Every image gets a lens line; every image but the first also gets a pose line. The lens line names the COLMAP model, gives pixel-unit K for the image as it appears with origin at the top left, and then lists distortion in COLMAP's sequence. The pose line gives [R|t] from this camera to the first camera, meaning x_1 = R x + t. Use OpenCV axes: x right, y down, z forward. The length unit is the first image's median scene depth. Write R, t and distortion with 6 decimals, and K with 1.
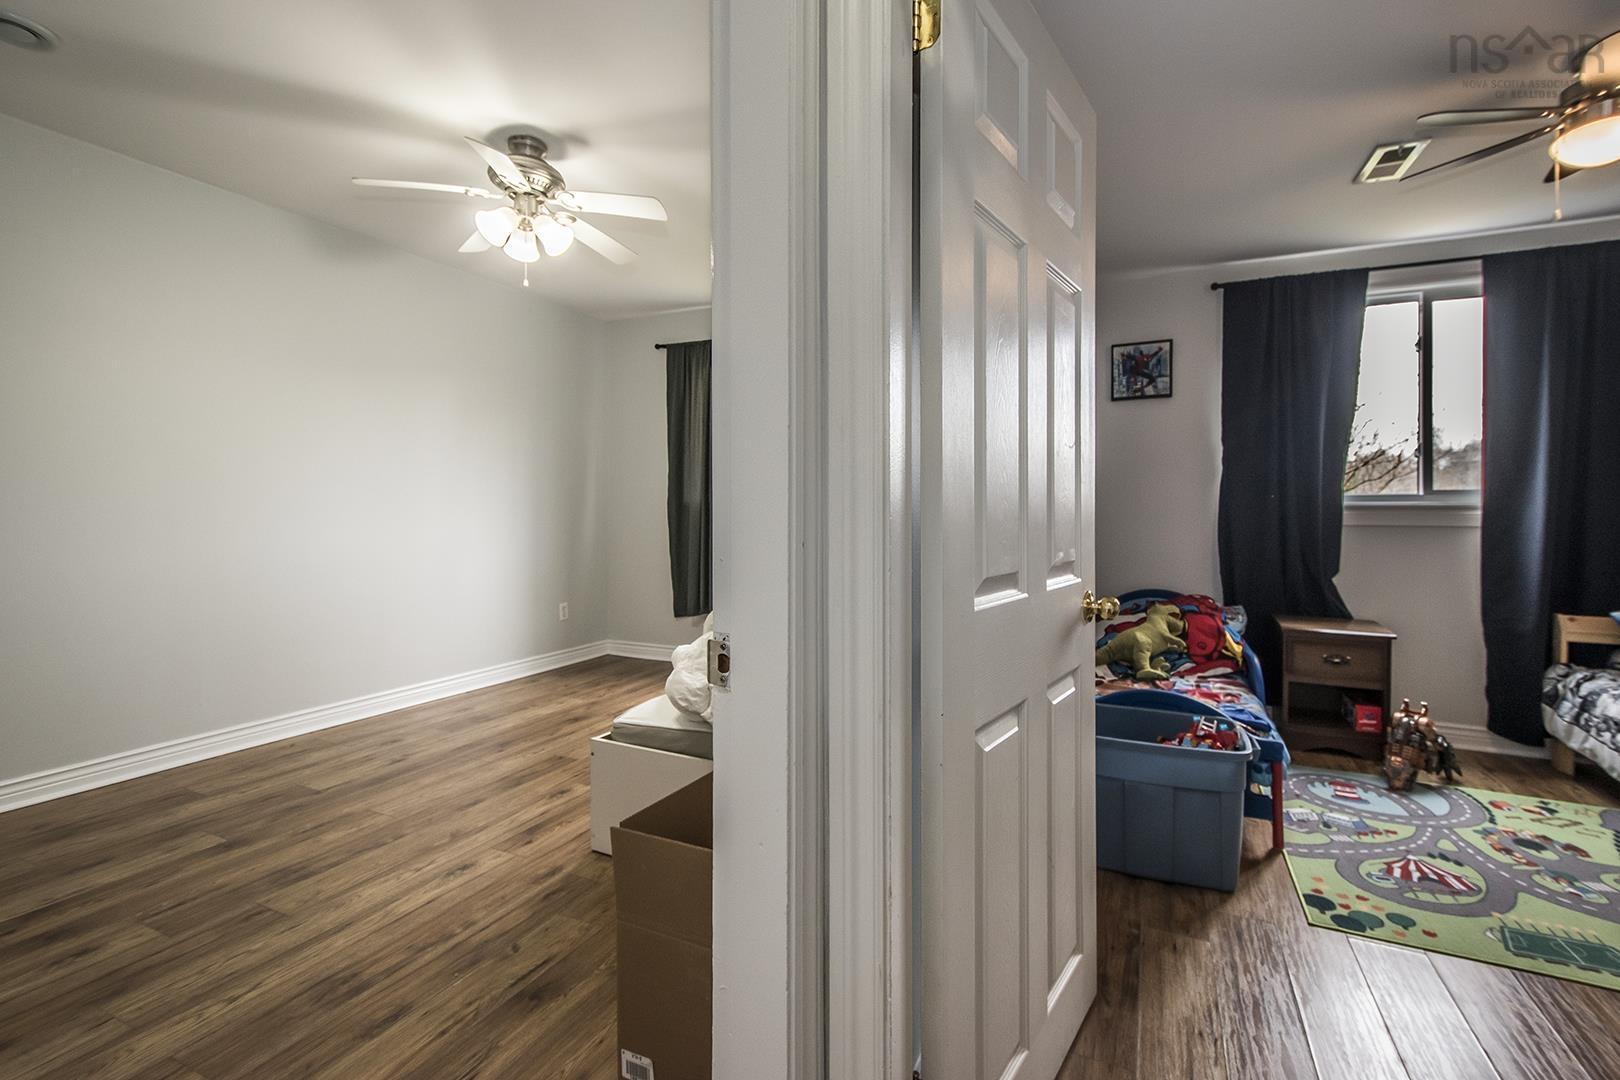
lens RADIAL K [[722.2, 0, 844.6], [0, 722.2, 503.8], [0, 0, 1]] dist [0.019157, 0.000065]
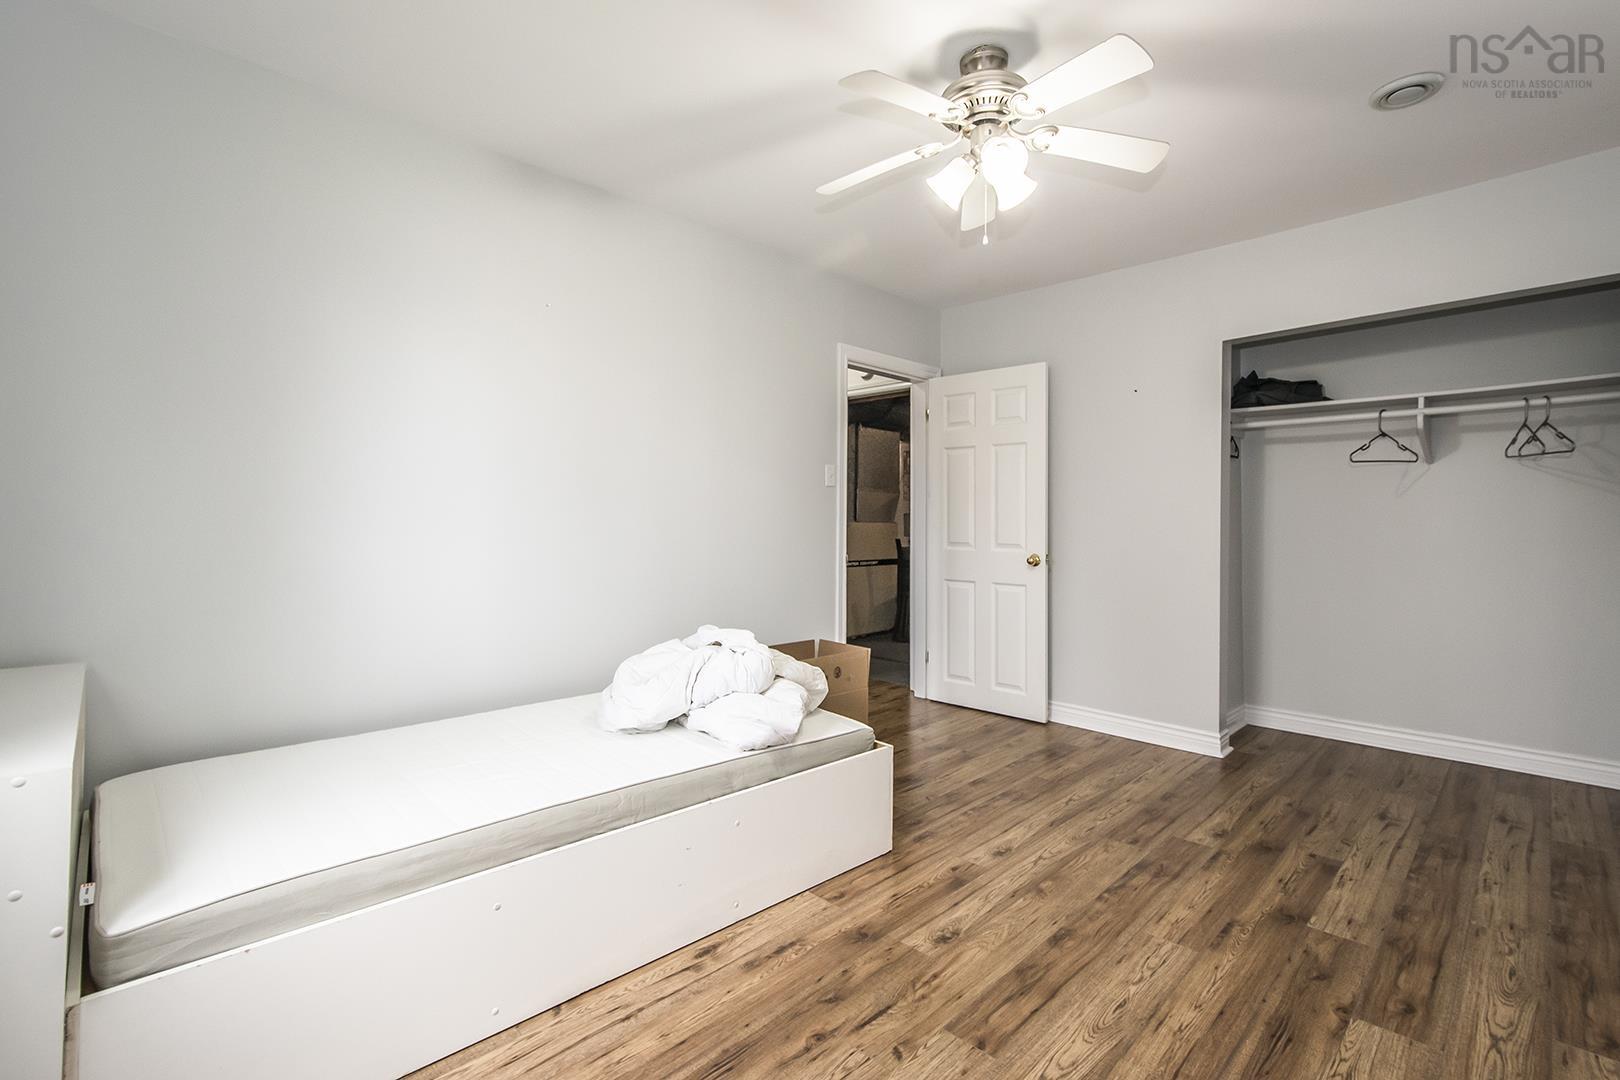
lens RADIAL K [[722.2, 0, 844.6], [0, 722.2, 503.8], [0, 0, 1]] dist [0.019157, 0.000065]
pose [[-0.944637, -0.001631, 0.328113, -0.555036], [-0.007997, 0.999805, -0.018053, -0.006090], [-0.328020, -0.019677, -0.944466, 1.790047]]
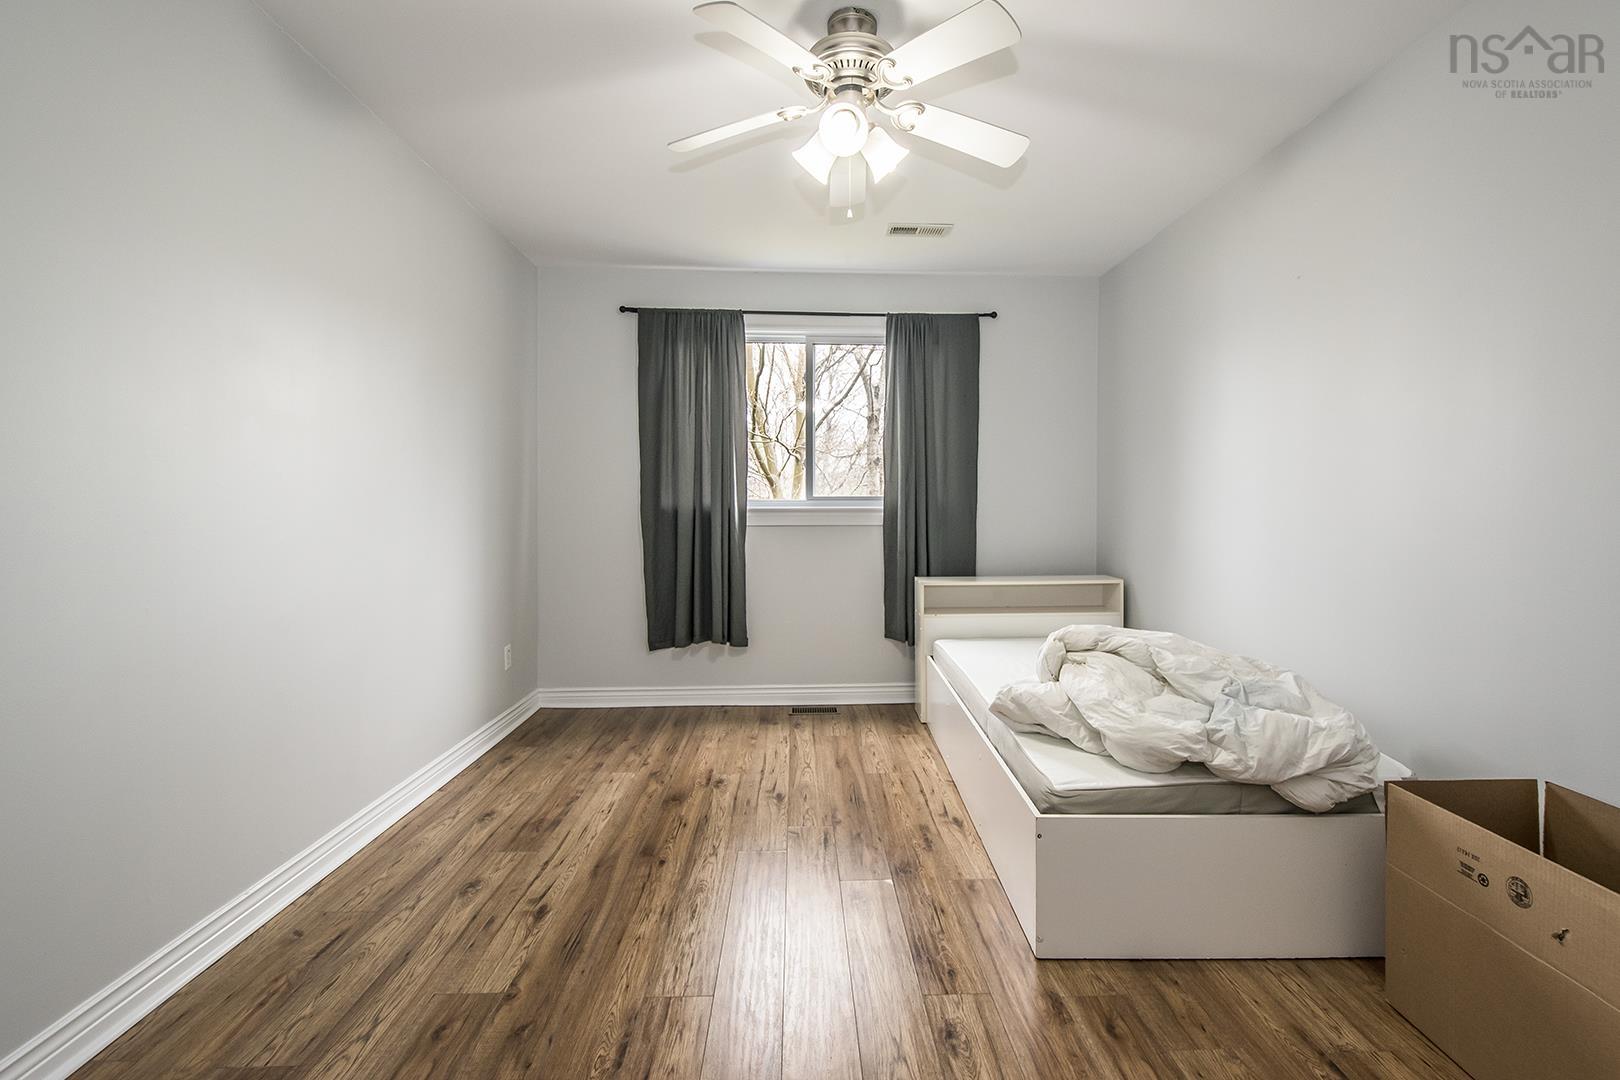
lens RADIAL K [[721.0, 0, 835.7], [0, 721.0, 514.1], [0, 0, 1]] dist [0.012307, -0.000594]
pose [[0.884821, -0.002866, 0.465922, -0.795103], [-0.002632, 0.999934, 0.011149, -0.007871], [-0.465924, -0.011091, 0.884755, 0.369721]]
